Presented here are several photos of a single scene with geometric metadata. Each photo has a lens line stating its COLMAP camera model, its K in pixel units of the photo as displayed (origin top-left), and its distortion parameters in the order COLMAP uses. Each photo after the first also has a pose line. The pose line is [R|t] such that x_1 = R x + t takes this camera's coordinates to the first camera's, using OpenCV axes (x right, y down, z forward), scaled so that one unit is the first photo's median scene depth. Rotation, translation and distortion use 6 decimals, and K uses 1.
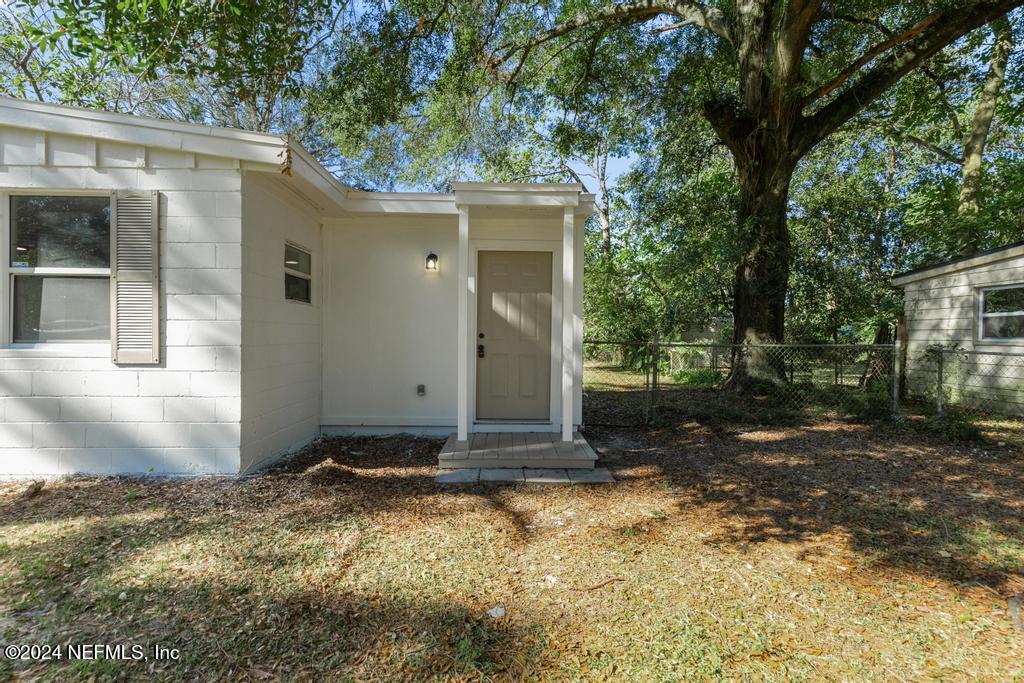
lens RADIAL K [[473.7, 0, 514.2], [0, 473.7, 328.6], [0, 0, 1]] dist [0.011784, -0.000071]
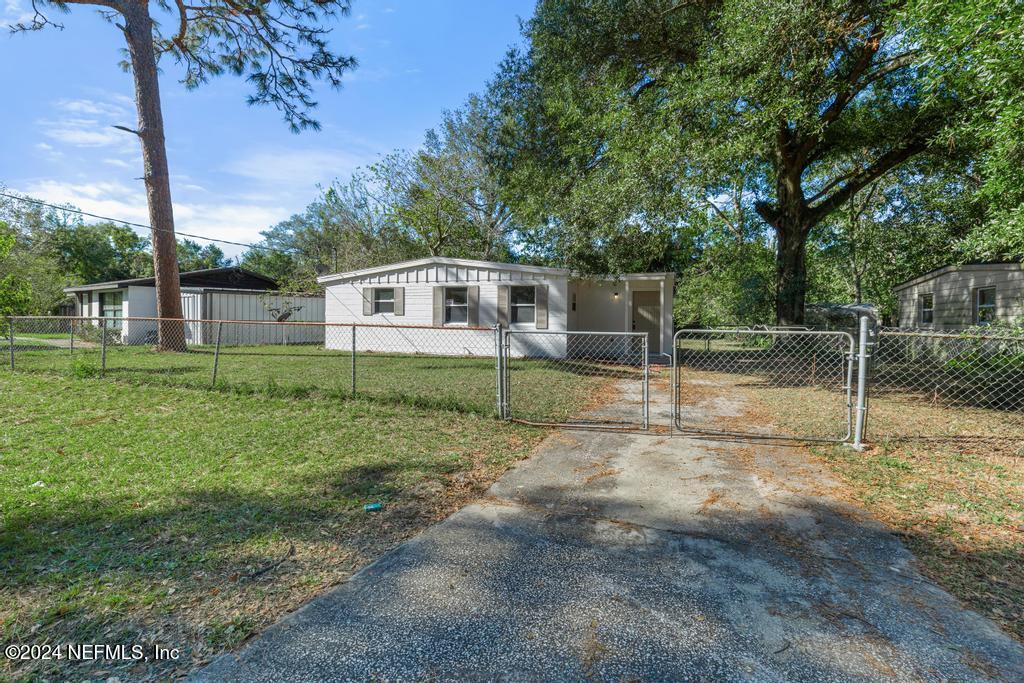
lens RADIAL K [[473.7, 0, 514.2], [0, 473.7, 328.6], [0, 0, 1]] dist [0.011784, -0.000071]
pose [[0.936569, 0.001037, -0.350482, 0.321409], [0.005342, 0.999837, 0.017233, 0.004337], [0.350443, -0.018012, 0.936411, -2.420710]]
